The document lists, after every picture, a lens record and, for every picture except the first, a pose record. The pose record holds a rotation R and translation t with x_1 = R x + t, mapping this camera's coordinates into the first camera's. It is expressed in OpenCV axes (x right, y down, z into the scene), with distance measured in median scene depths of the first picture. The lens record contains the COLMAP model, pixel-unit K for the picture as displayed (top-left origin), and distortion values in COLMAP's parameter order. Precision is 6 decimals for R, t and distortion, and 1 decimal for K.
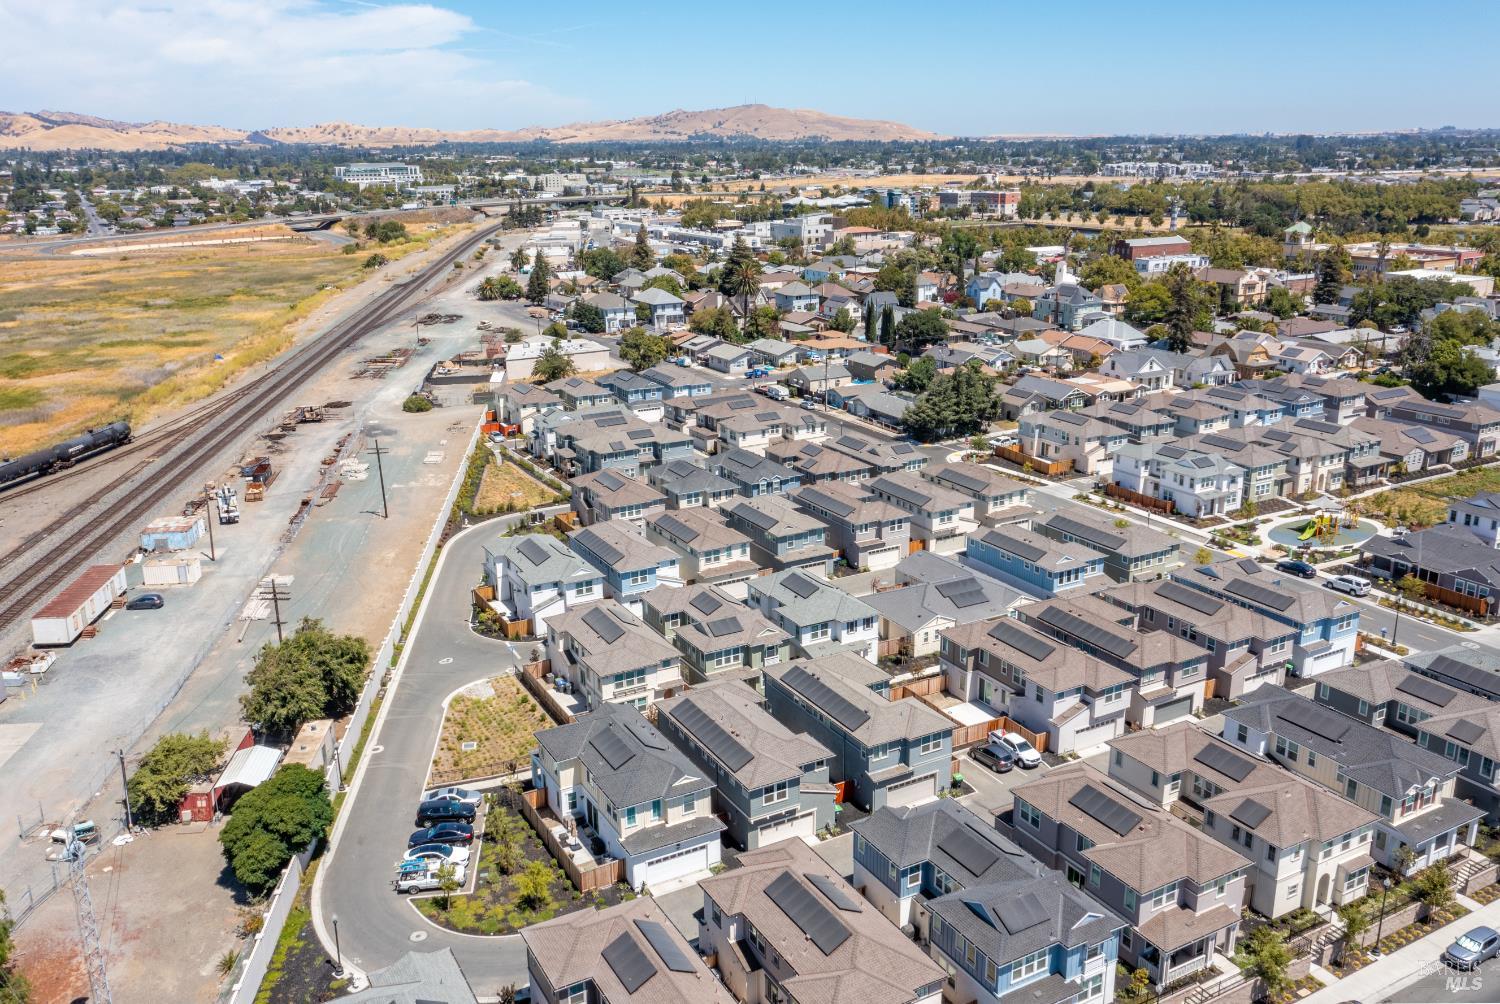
lens RADIAL K [[1171.6, 0, 740.9], [0, 1171.6, 567.0], [0, 0, 1]] dist [-0.005225, 0.004654]
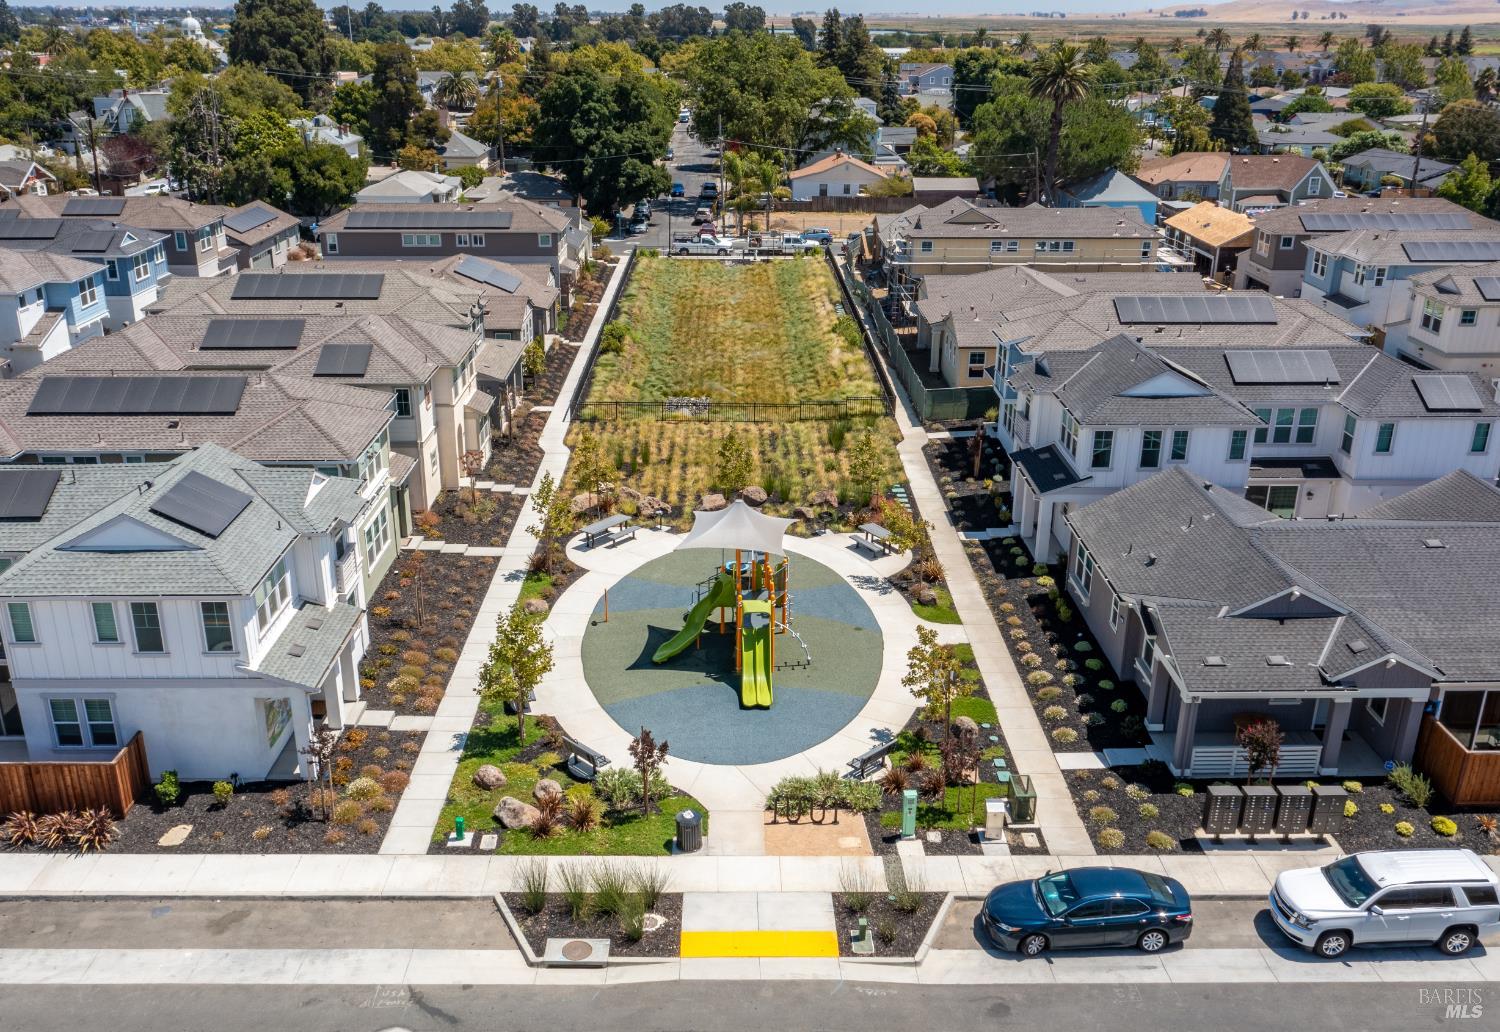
lens RADIAL K [[1402.3, 0, 750.0], [0, 1402.3, 516.0], [0, 0, 1]] dist [0.002180, 0.010256]
pose [[0.470561, -0.283408, 0.835615, 0.223575], [0.289425, 0.944196, 0.157250, -0.090957], [-0.833550, 0.167852, 0.526327, 0.743776]]
